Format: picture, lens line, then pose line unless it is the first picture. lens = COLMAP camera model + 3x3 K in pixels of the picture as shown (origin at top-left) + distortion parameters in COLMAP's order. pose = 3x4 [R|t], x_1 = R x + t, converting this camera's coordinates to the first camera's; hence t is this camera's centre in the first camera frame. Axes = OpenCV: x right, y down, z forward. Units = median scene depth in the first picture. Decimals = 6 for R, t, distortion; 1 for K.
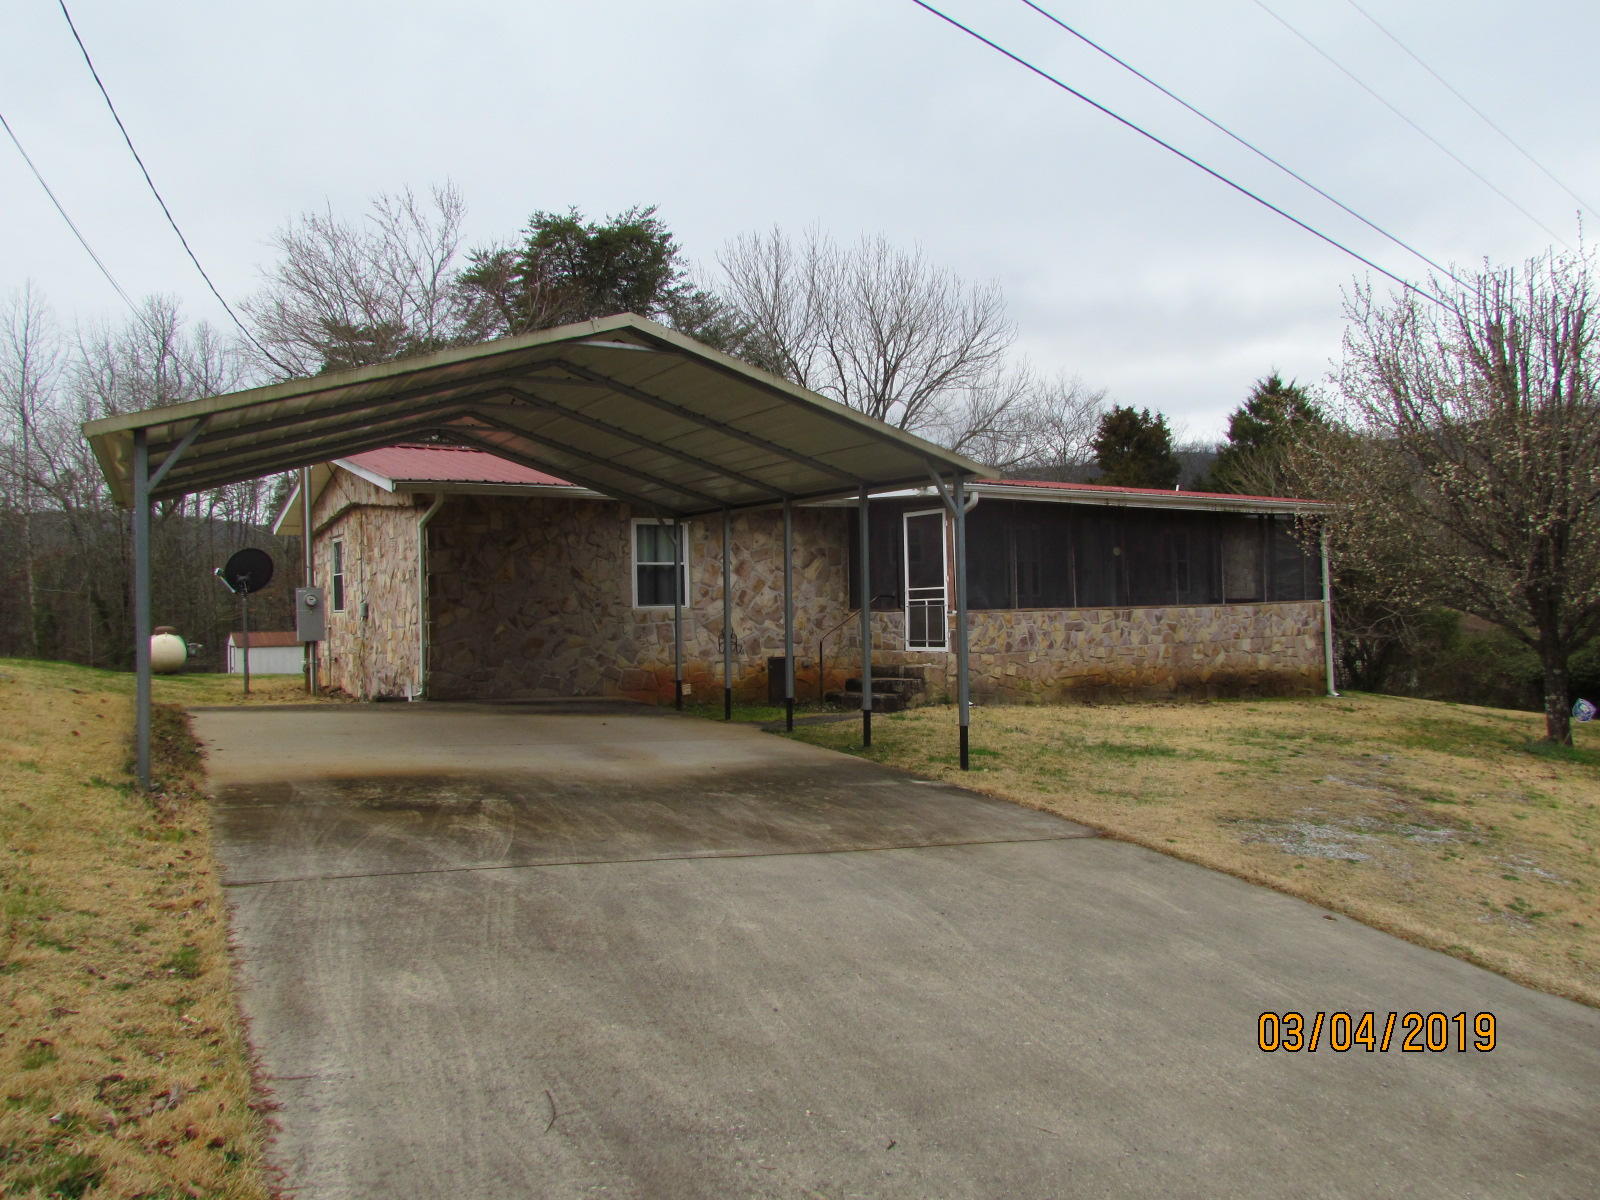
lens RADIAL K [[1151.3, 0, 805.8], [0, 1151.3, 603.7], [0, 0, 1]] dist [-0.028213, 0.011728]
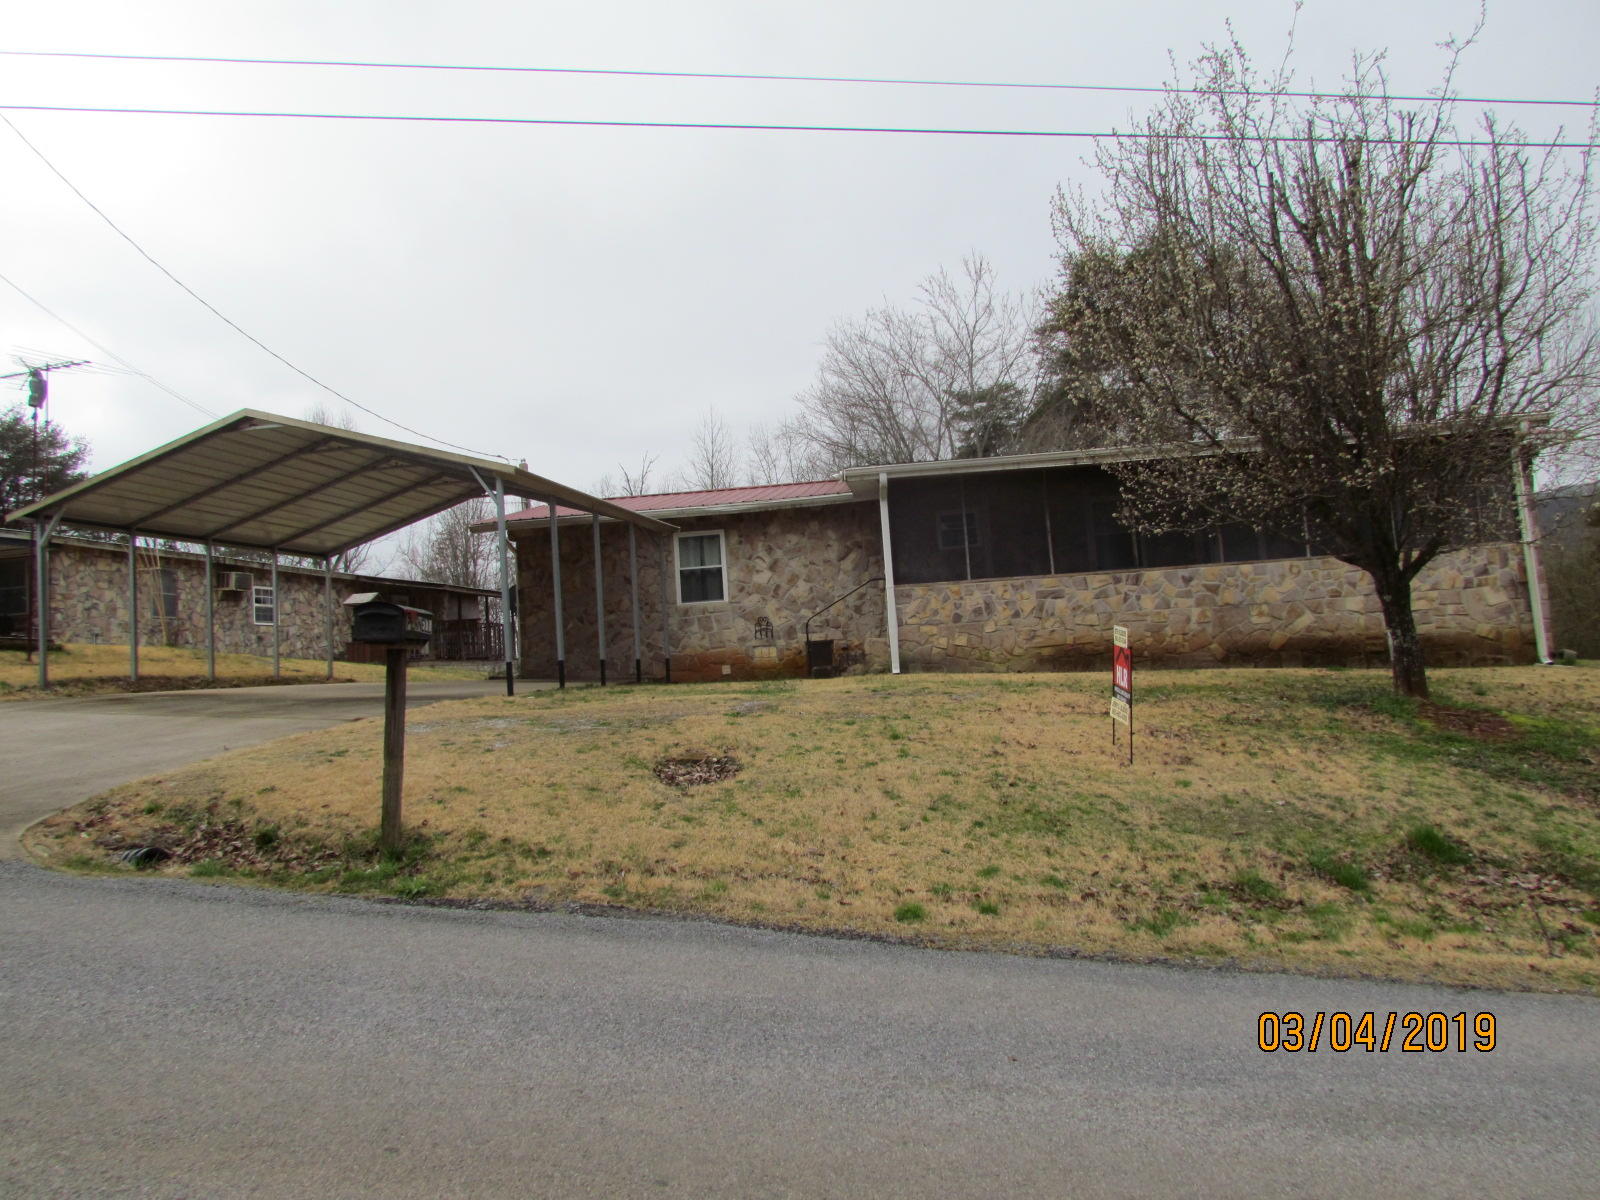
lens RADIAL K [[1151.3, 0, 805.8], [0, 1151.3, 603.7], [0, 0, 1]] dist [-0.028213, 0.011728]
pose [[0.765603, -0.071240, -0.639357, 0.702343], [0.047266, 0.997393, -0.054535, 0.071884], [0.641575, 0.011532, 0.766974, 0.124680]]
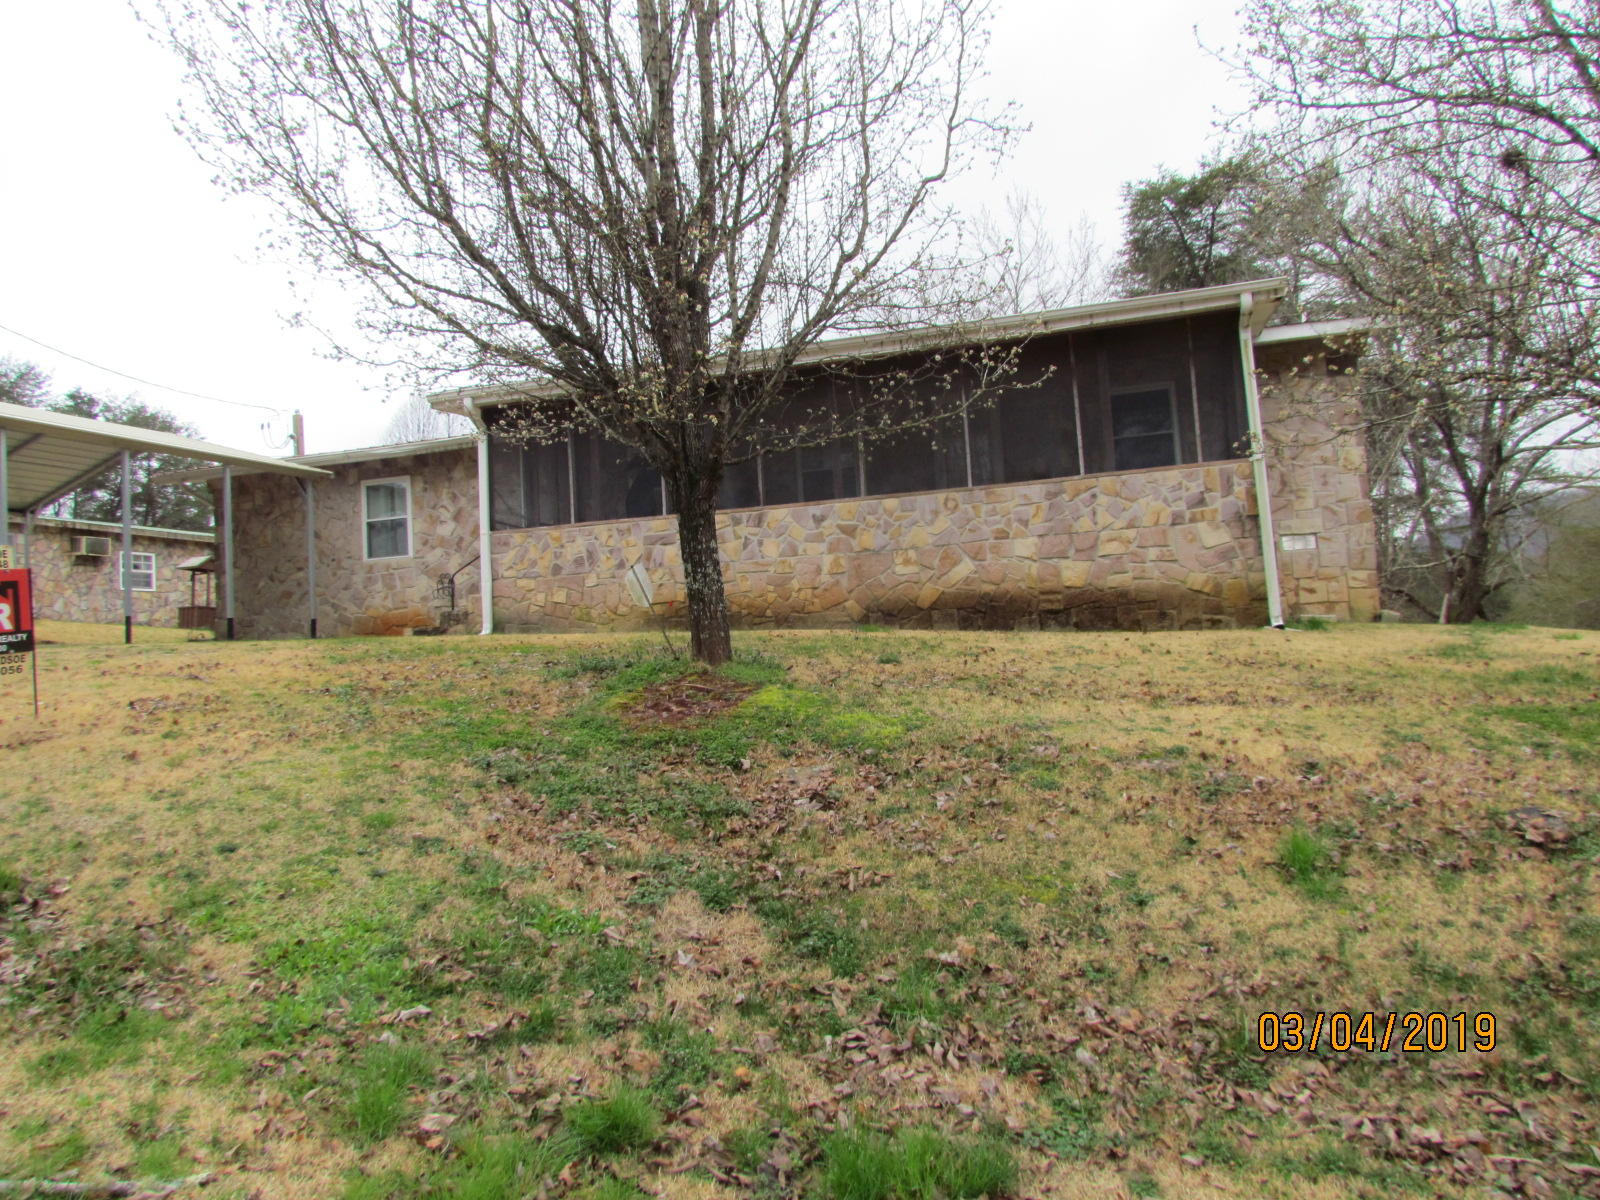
lens RADIAL K [[1151.3, 0, 805.8], [0, 1151.3, 603.7], [0, 0, 1]] dist [-0.028213, 0.011728]
pose [[0.637827, -0.058399, -0.767963, 0.912277], [0.040204, 0.998286, -0.042523, 0.102701], [0.769130, -0.003753, 0.639082, 0.576801]]
